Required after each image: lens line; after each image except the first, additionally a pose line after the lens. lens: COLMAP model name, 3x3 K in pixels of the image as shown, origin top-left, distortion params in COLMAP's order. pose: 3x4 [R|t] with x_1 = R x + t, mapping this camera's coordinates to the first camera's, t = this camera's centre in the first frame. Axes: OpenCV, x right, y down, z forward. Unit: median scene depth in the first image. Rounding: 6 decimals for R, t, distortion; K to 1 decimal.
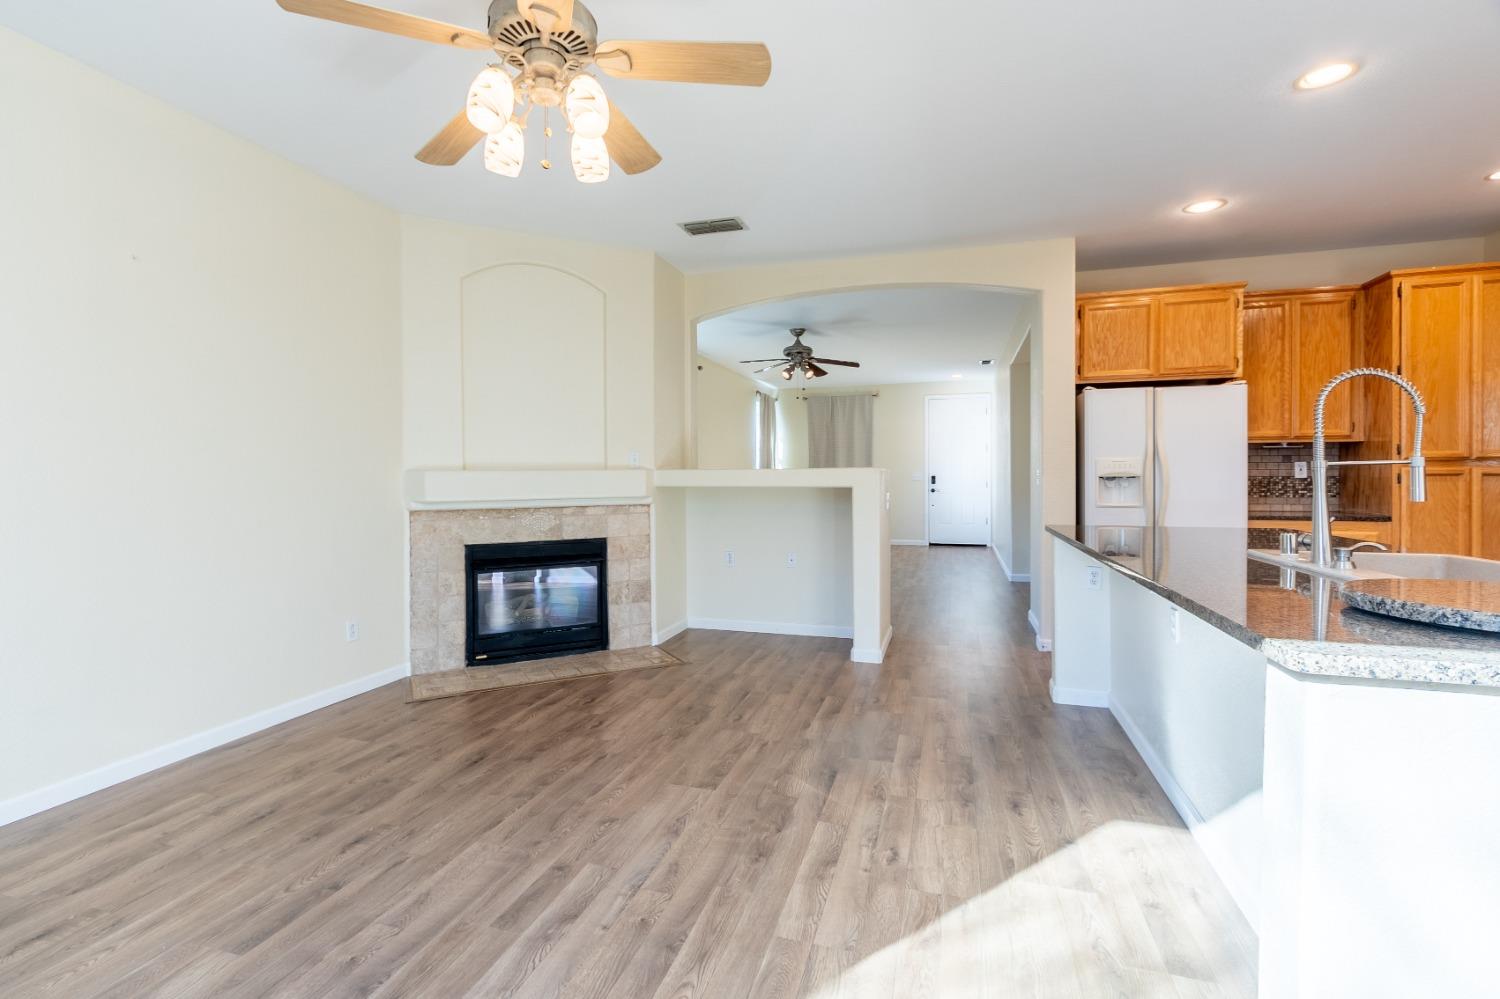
lens RADIAL K [[698.1, 0, 727.0], [0, 698.1, 484.1], [0, 0, 1]] dist [0.009653, -0.003588]
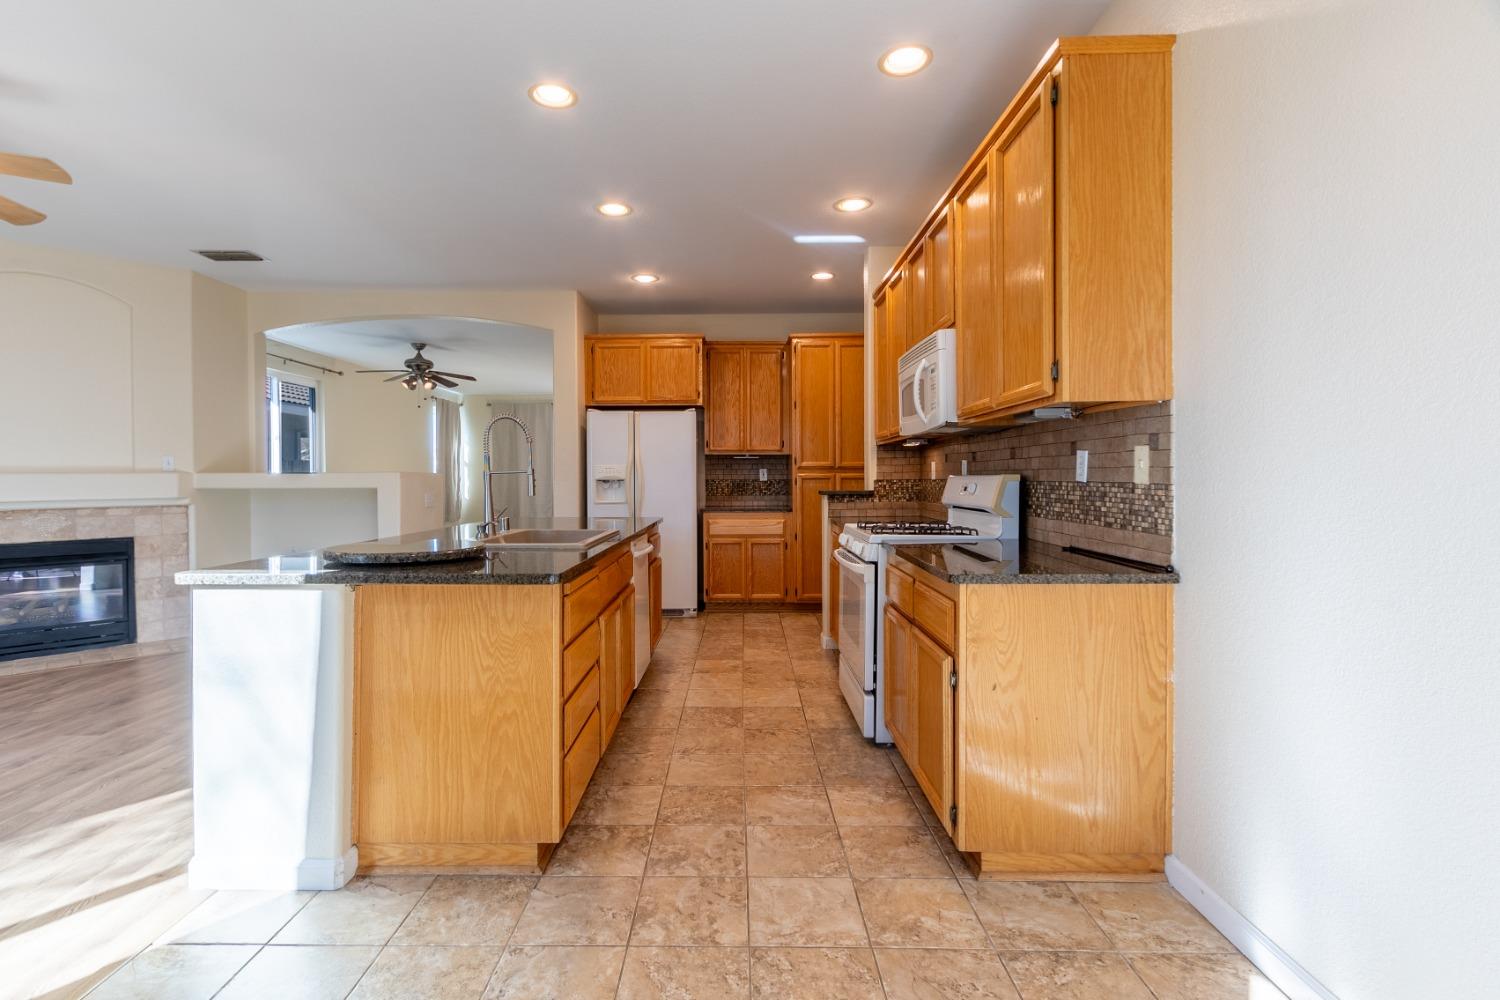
lens RADIAL K [[698.1, 0, 727.3], [0, 698.1, 486.6], [0, 0, 1]] dist [0.009653, -0.003588]
pose [[0.956007, -0.002395, 0.293333, 0.480377], [0.002128, 0.999997, 0.001230, 0.001006], [-0.293335, -0.000552, 0.956010, -0.357468]]
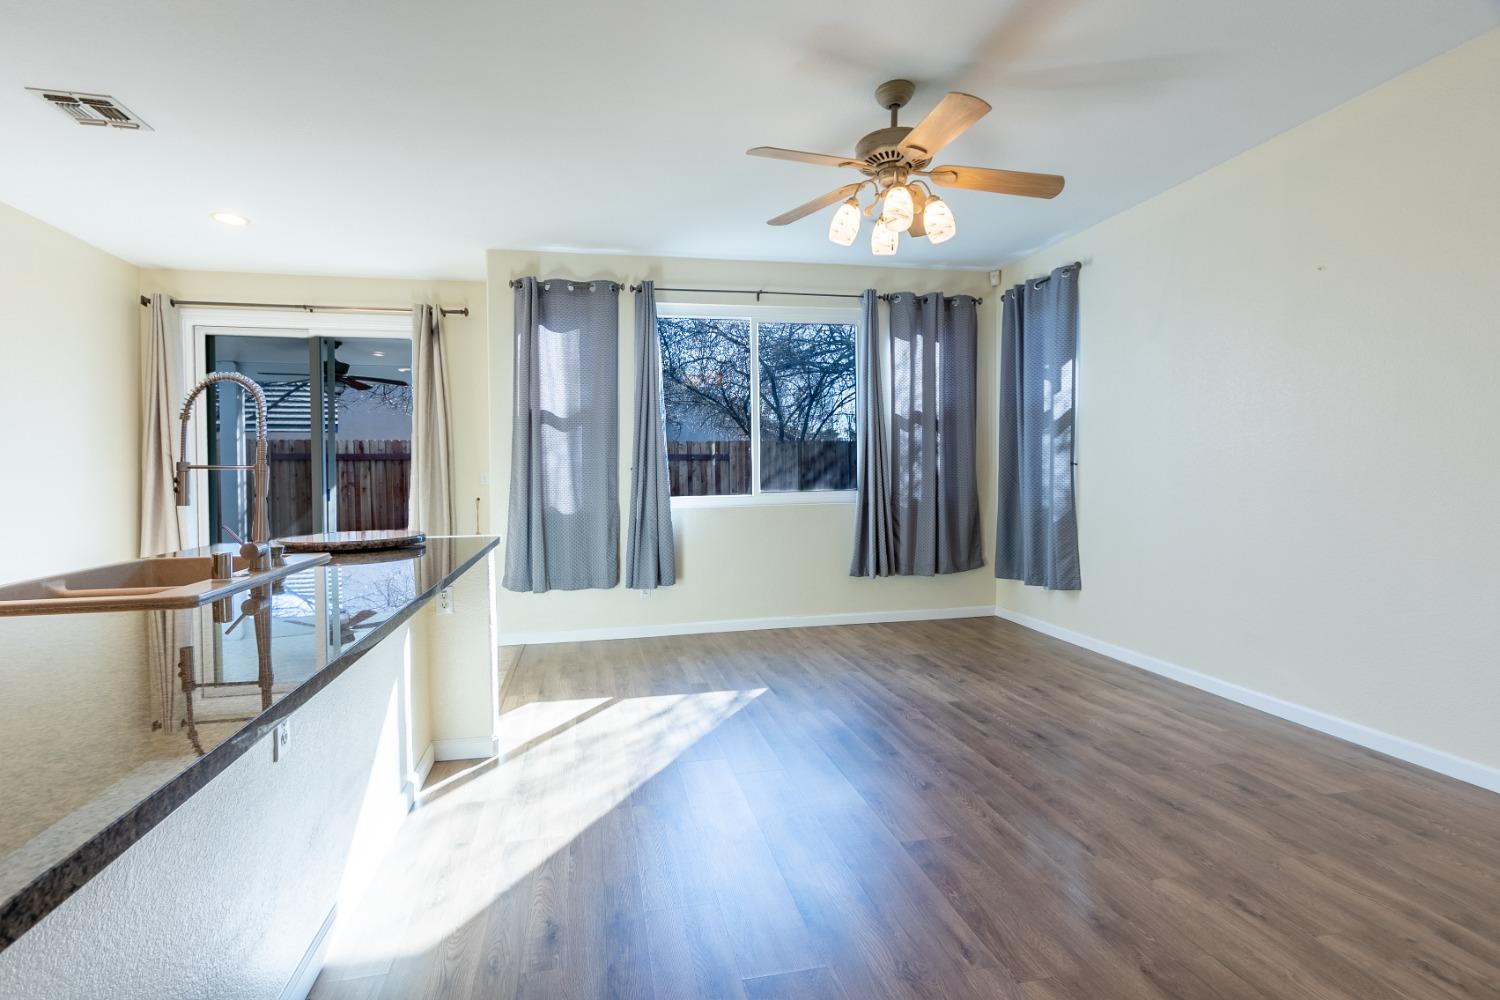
lens RADIAL K [[698.1, 0, 732.1], [0, 698.1, 479.8], [0, 0, 1]] dist [0.009653, -0.003588]
pose [[-0.869463, 0.018674, -0.493644, 0.405038], [0.009533, 0.999733, 0.021028, -0.014689], [0.493905, 0.013577, -0.869410, 1.159256]]
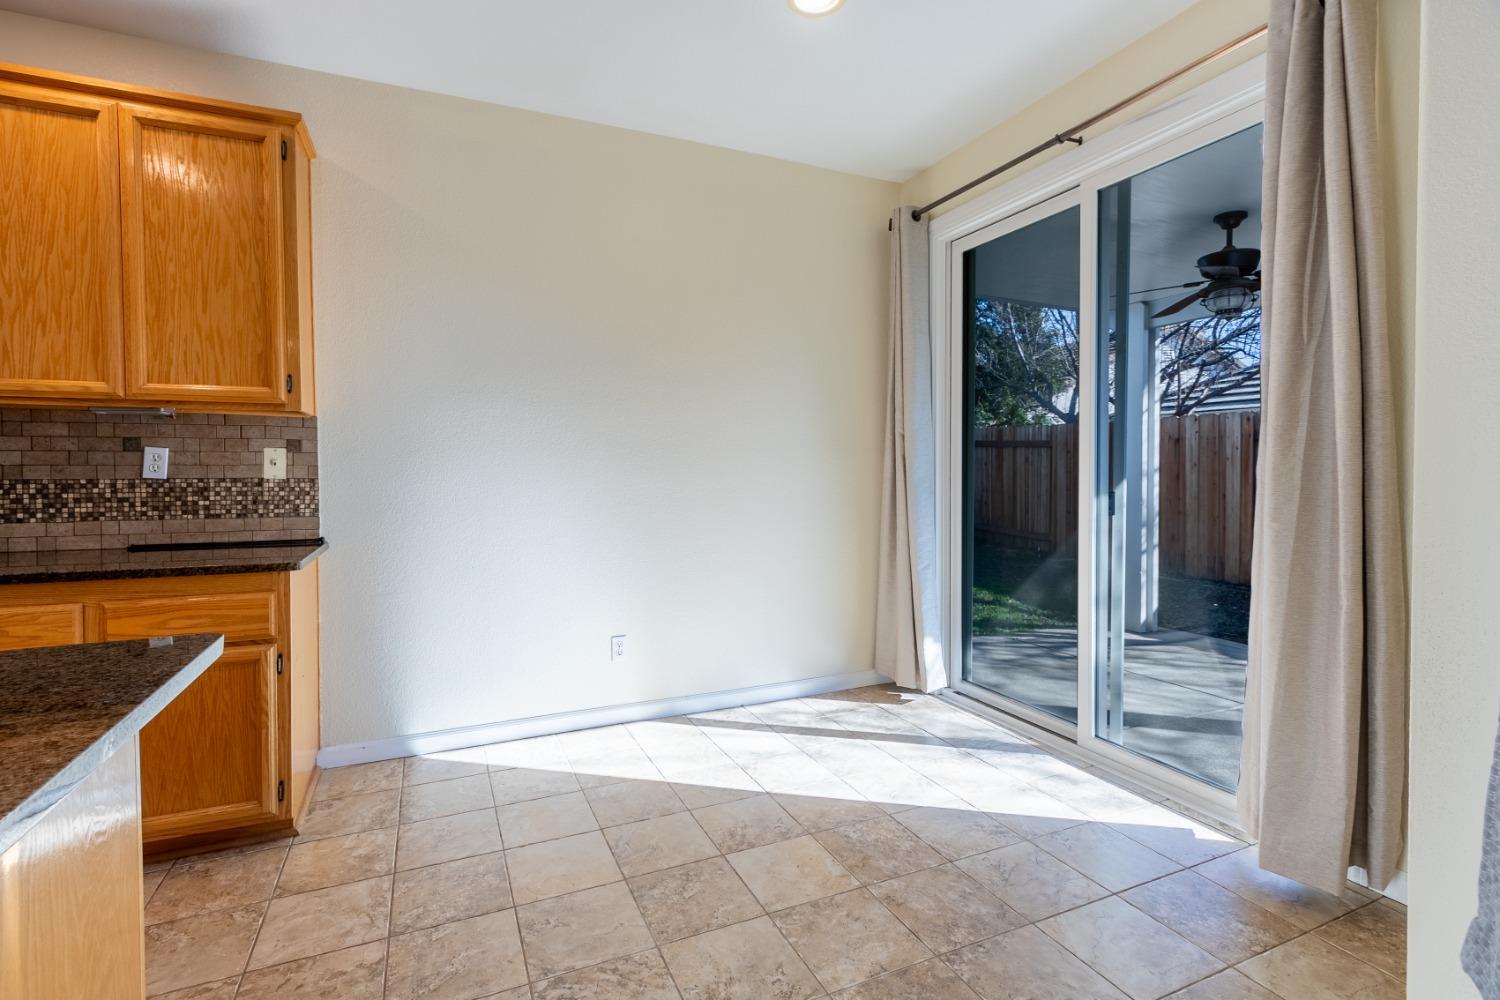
lens RADIAL K [[698.1, 0, 729.7], [0, 698.1, 482.2], [0, 0, 1]] dist [0.009653, -0.003588]
pose [[-0.661763, -0.004596, 0.749699, 0.118455], [0.017203, 0.999625, 0.021314, -0.003502], [-0.749516, 0.027002, -0.661435, 0.230404]]
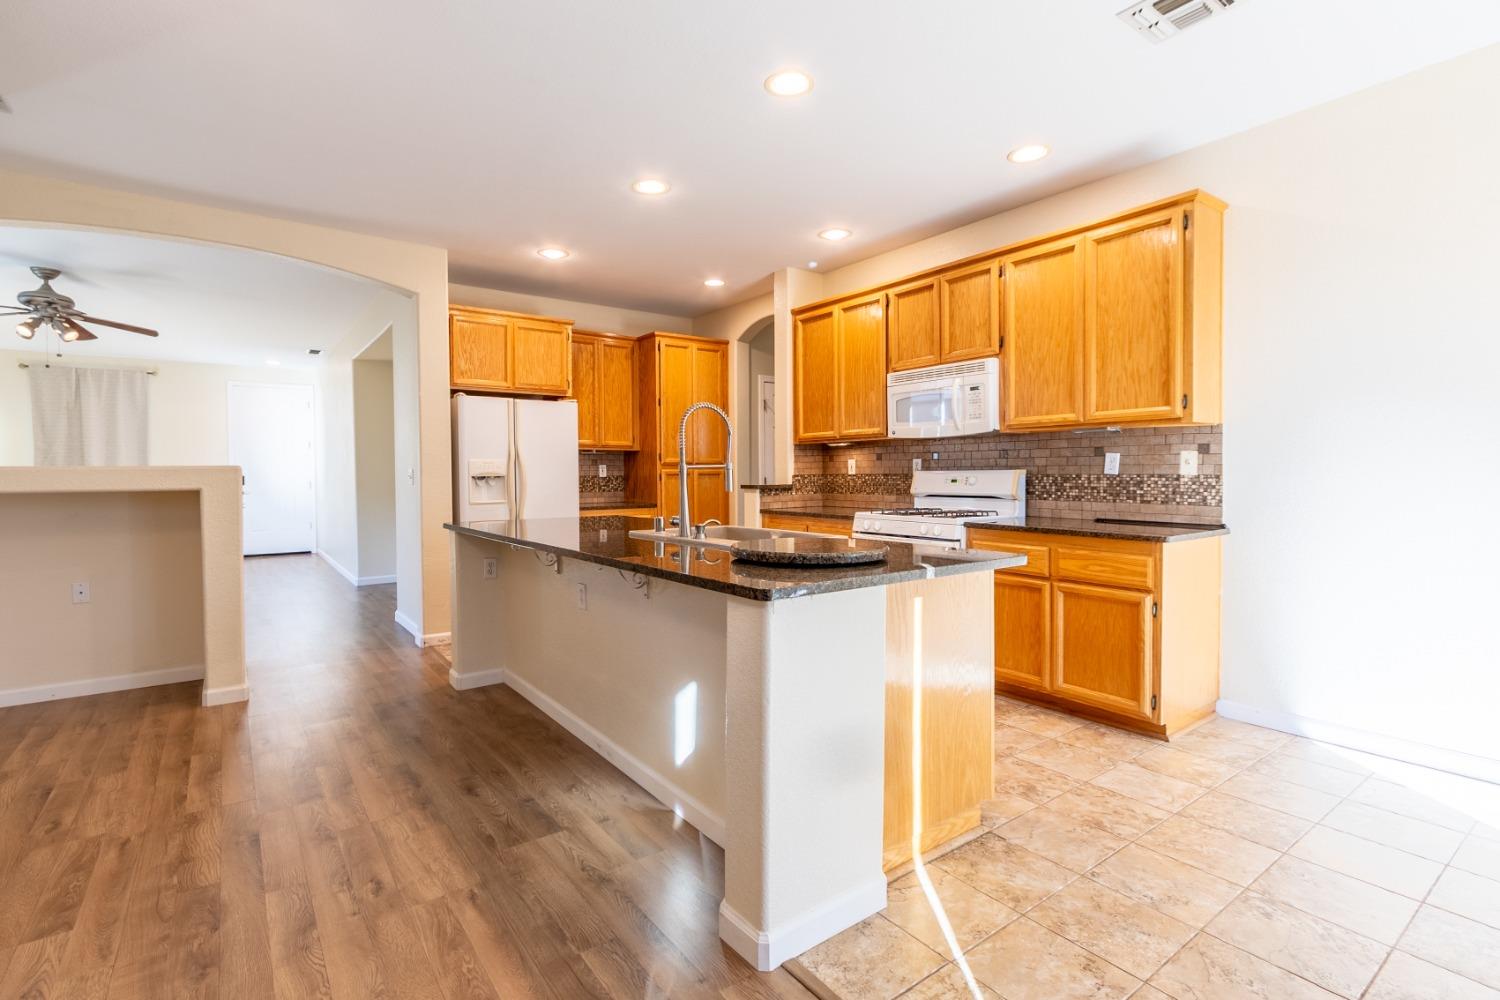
lens RADIAL K [[698.1, 0, 731.4], [0, 698.1, 488.0], [0, 0, 1]] dist [0.009653, -0.003588]
pose [[0.589992, -0.016086, 0.807248, -0.133077], [0.011656, 0.999867, 0.011405, -0.000239], [-0.807325, 0.002681, 0.590102, 0.042730]]
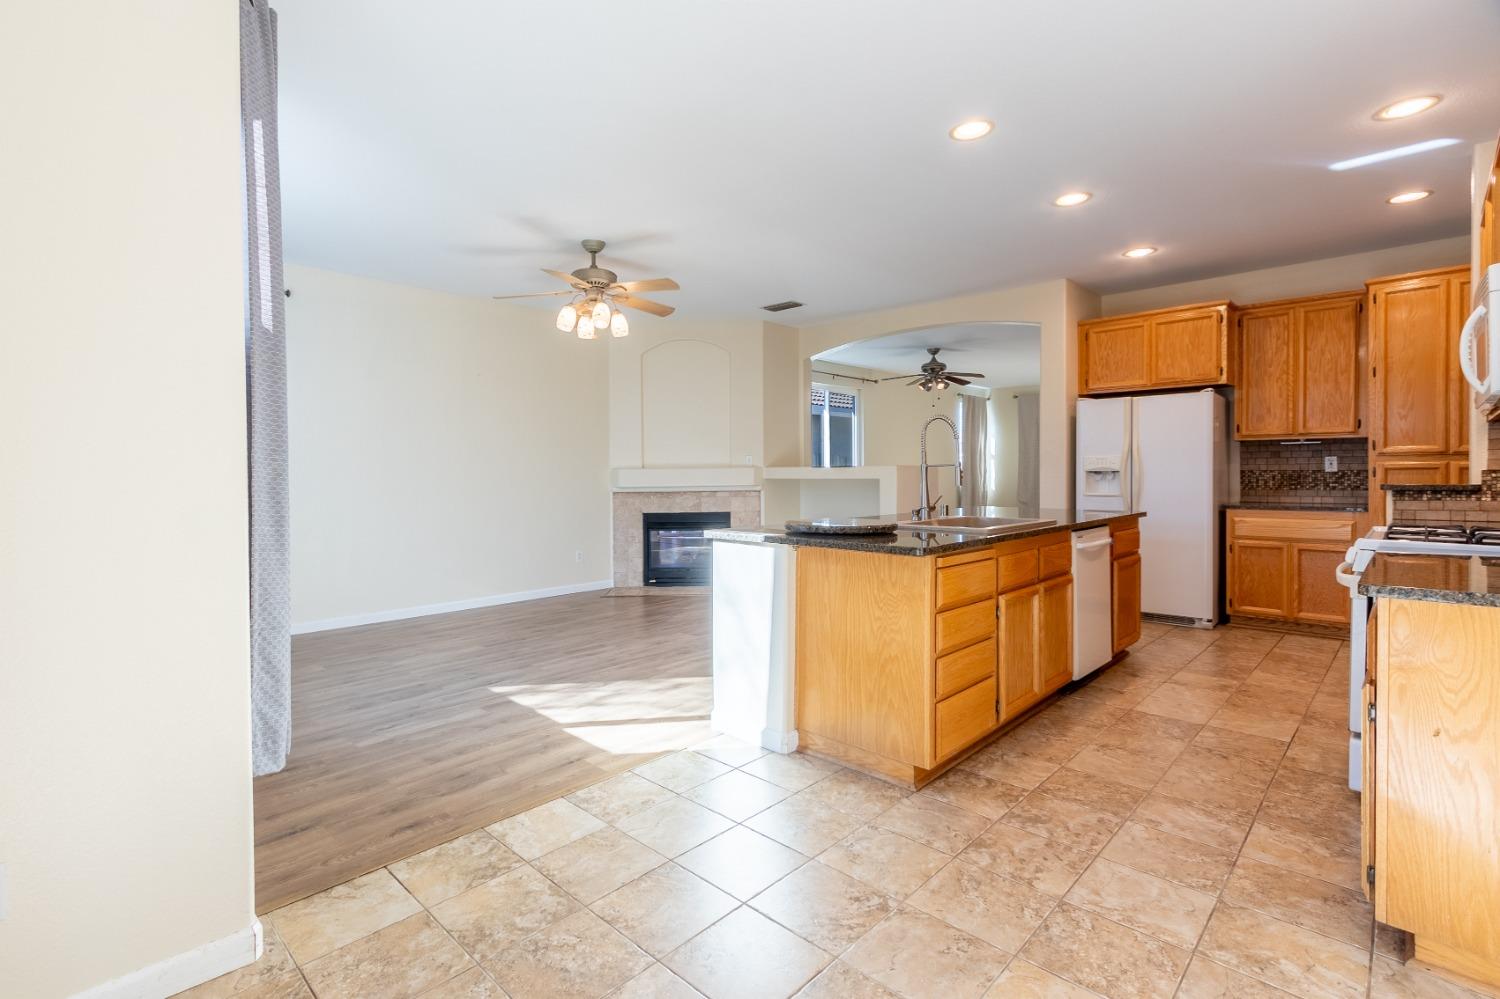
lens RADIAL K [[698.1, 0, 724.3], [0, 698.1, 482.8], [0, 0, 1]] dist [0.009653, -0.003588]
pose [[0.894013, 0.004234, -0.448022, 0.642562], [-0.001138, 0.999974, 0.007180, 0.002163], [0.448040, -0.005909, 0.893994, -0.480811]]
